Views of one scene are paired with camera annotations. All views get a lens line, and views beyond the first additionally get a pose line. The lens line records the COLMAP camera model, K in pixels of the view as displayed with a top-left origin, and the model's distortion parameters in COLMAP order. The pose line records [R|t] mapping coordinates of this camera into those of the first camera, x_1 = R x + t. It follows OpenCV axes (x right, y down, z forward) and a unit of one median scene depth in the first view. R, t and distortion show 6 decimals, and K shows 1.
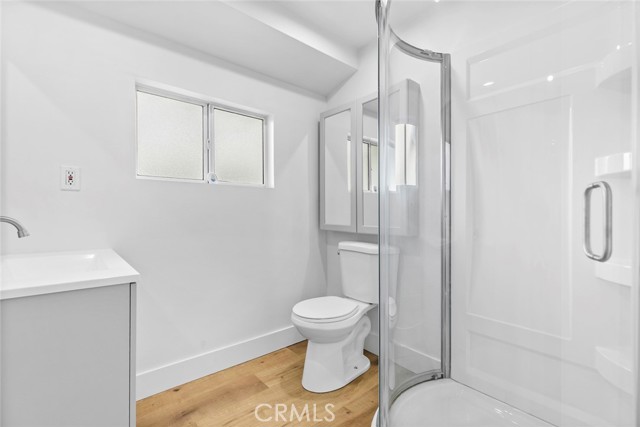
lens RADIAL K [[290.3, 0, 316.9], [0, 290.3, 208.5], [0, 0, 1]] dist [0.003012, 0.000061]
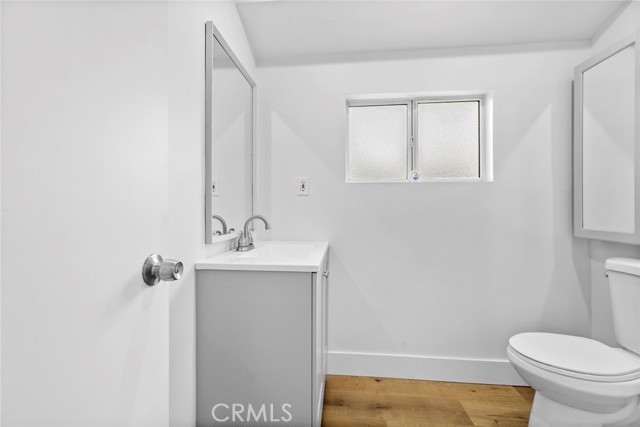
lens RADIAL K [[290.3, 0, 316.9], [0, 290.3, 208.5], [0, 0, 1]] dist [0.003012, 0.000061]
pose [[0.684670, -0.009090, -0.728797, 0.115415], [0.011823, 0.999929, -0.001365, -0.000735], [0.728758, -0.007682, 0.684729, 0.099835]]
